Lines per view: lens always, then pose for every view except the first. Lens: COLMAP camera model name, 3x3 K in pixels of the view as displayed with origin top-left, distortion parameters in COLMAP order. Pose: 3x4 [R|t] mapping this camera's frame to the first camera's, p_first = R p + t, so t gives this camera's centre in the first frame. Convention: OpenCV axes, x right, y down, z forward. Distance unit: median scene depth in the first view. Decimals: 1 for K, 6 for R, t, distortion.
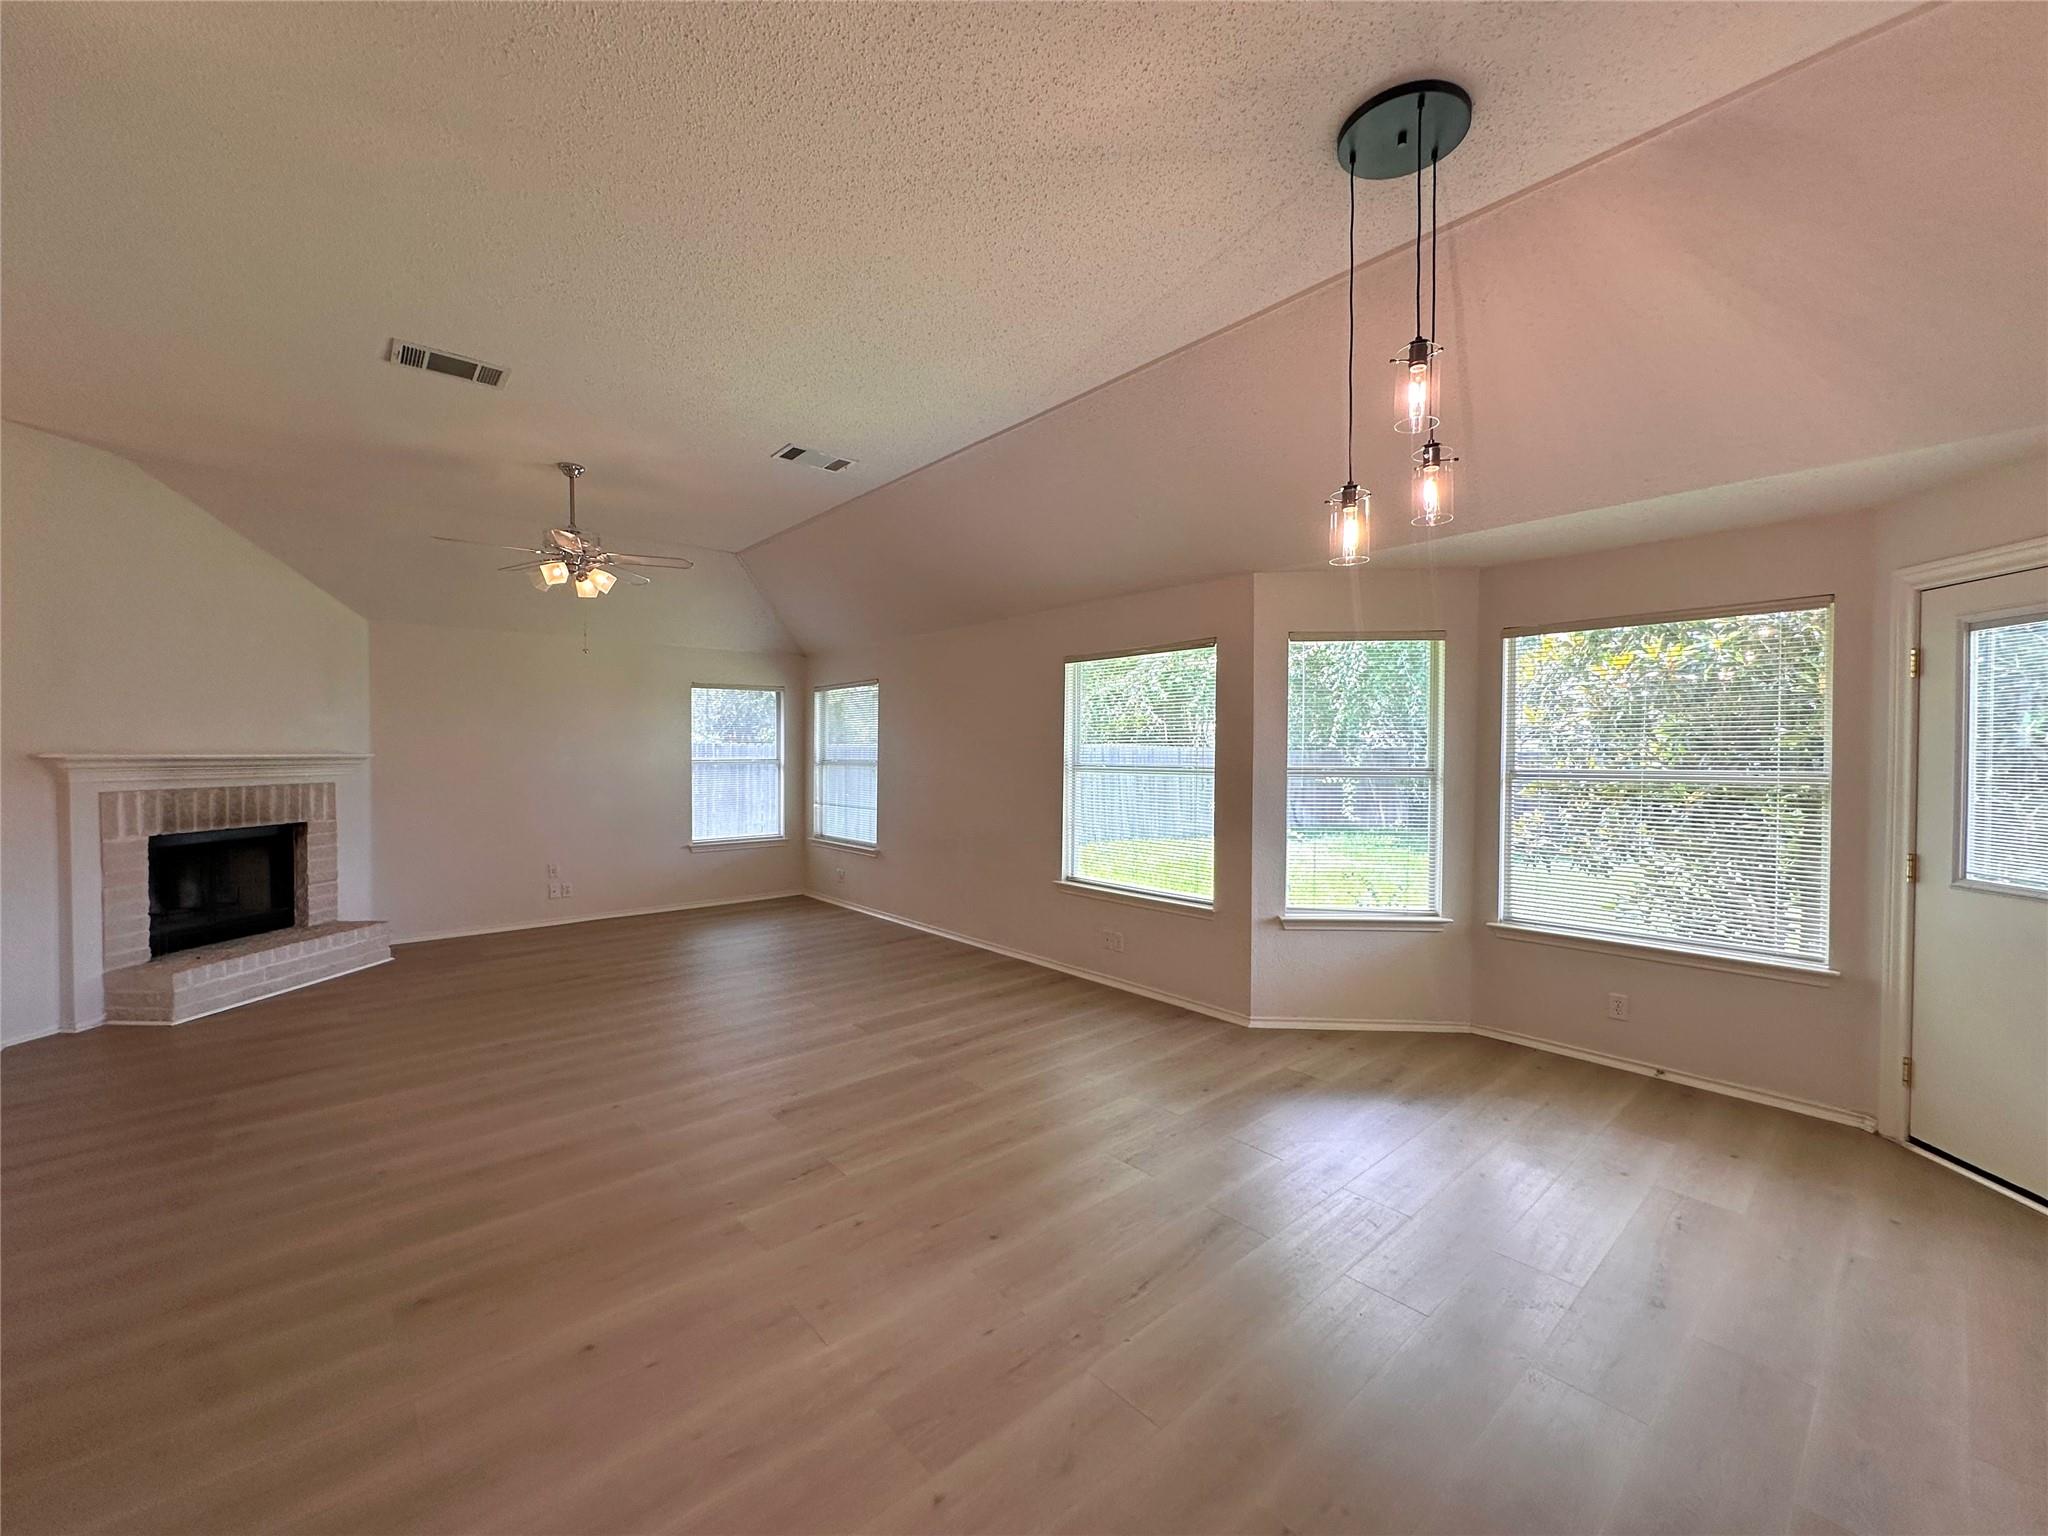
lens RADIAL K [[819.4, 0, 1022.6], [0, 819.4, 770.4], [0, 0, 1]] dist [0.000652, 0.000226]
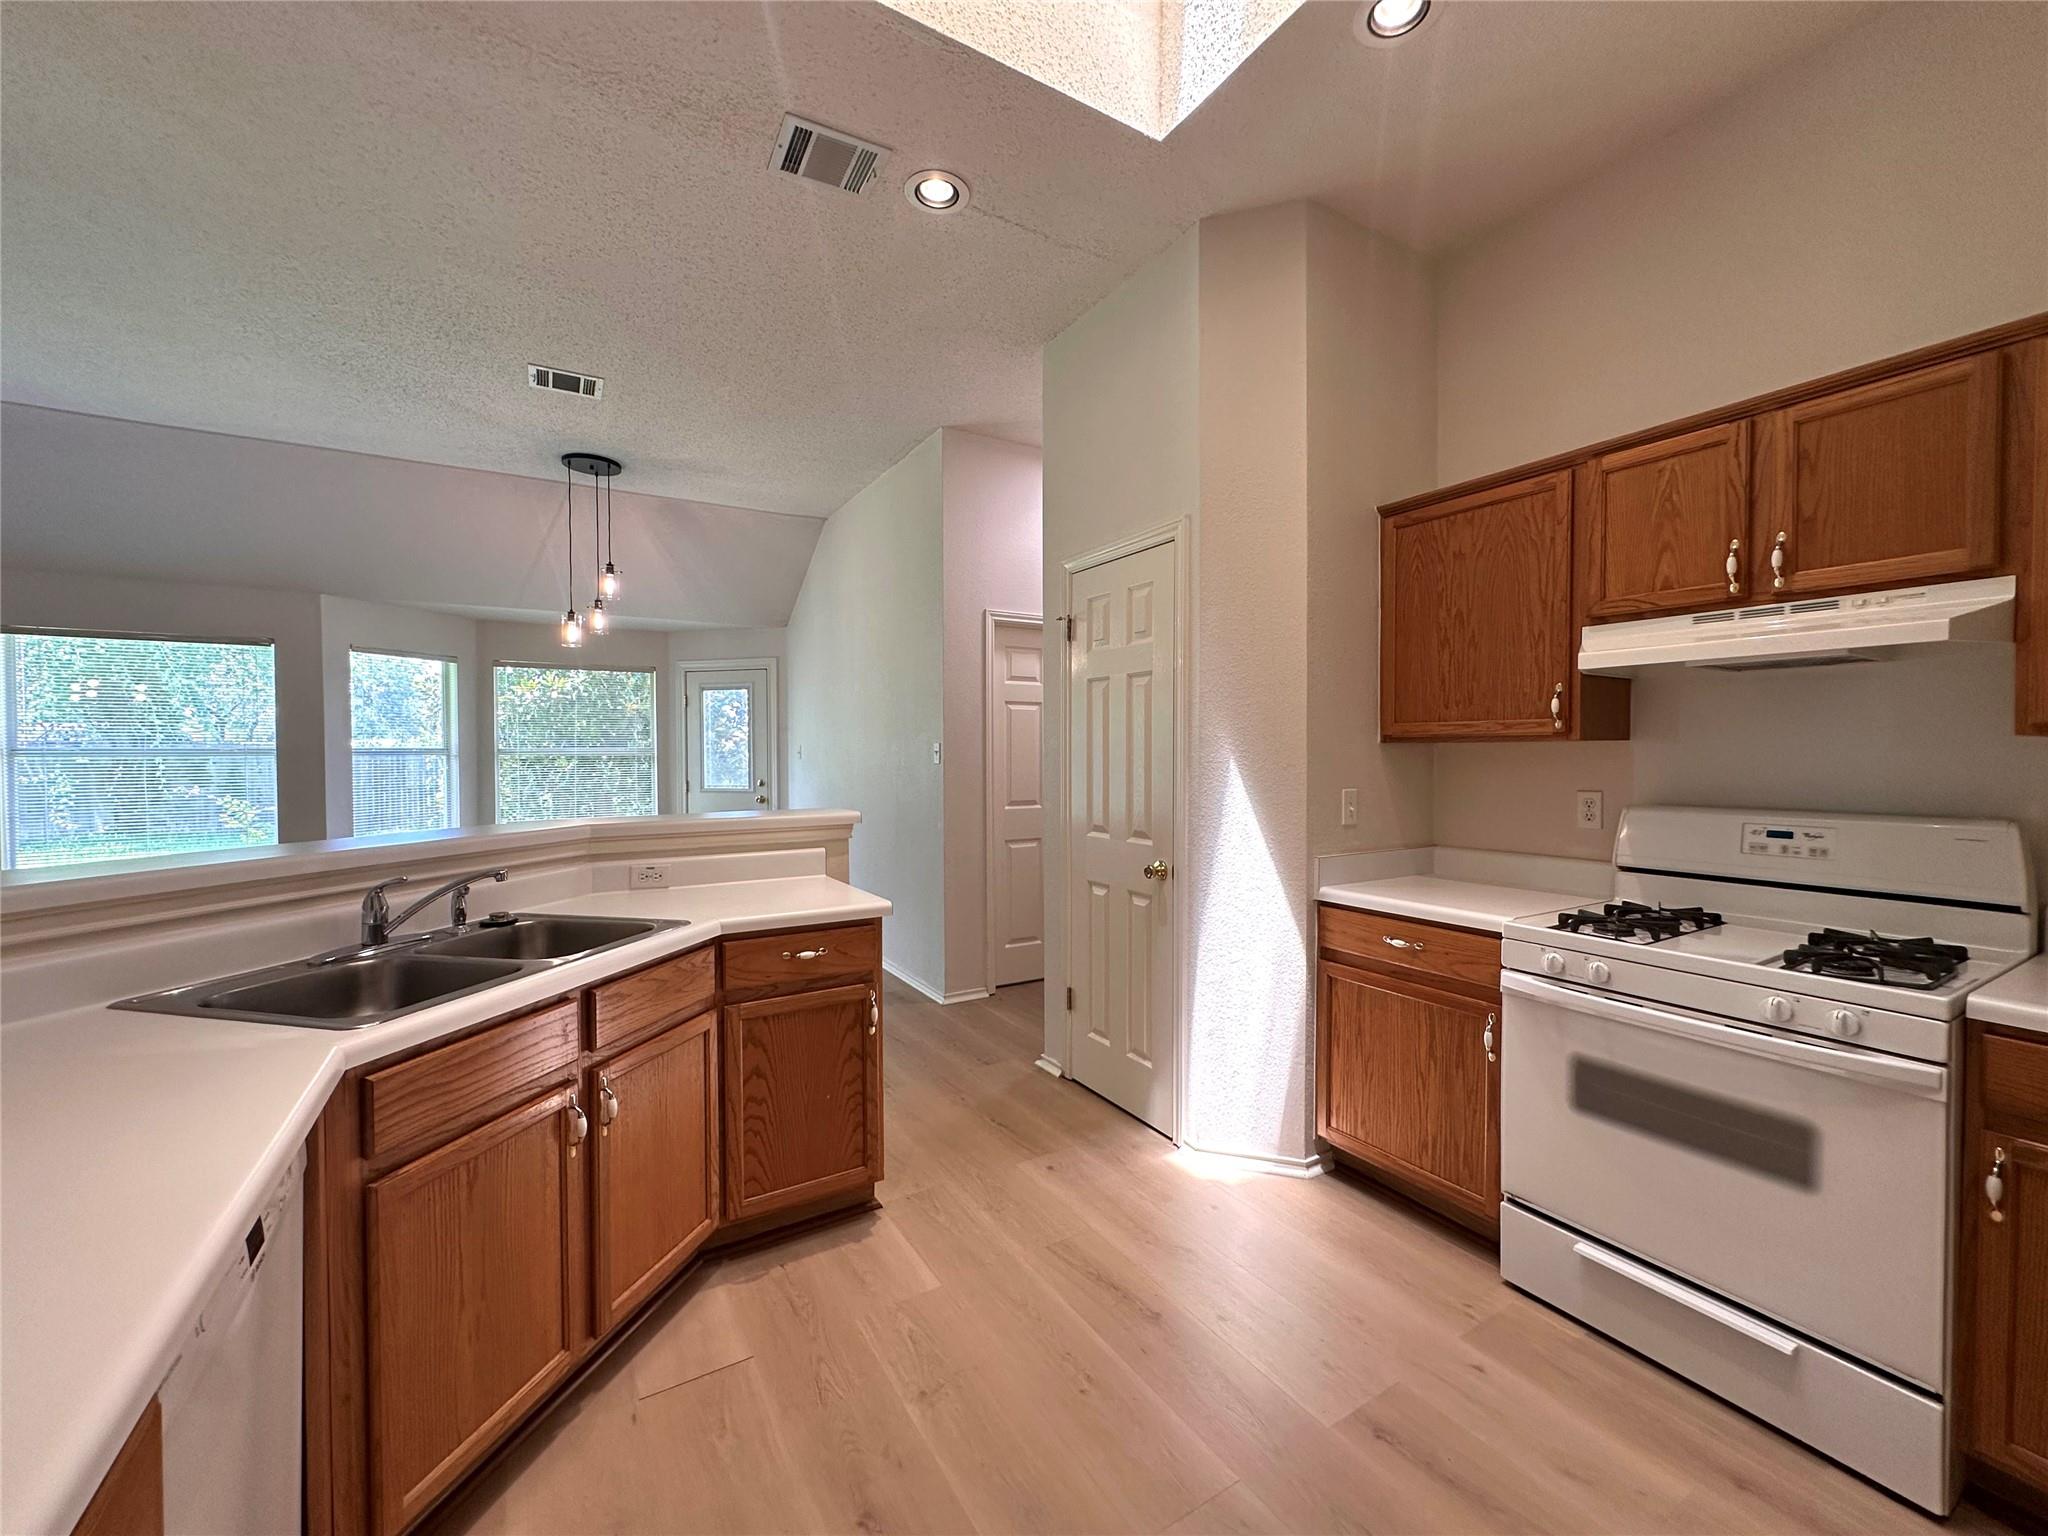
lens RADIAL K [[819.4, 0, 1020.6], [0, 819.4, 767.2], [0, 0, 1]] dist [0.000652, 0.000226]
pose [[0.182298, -0.025476, 0.982913, -0.717894], [0.024244, 0.999477, 0.021409, 0.022745], [-0.982944, 0.019927, 0.182820, -0.263821]]
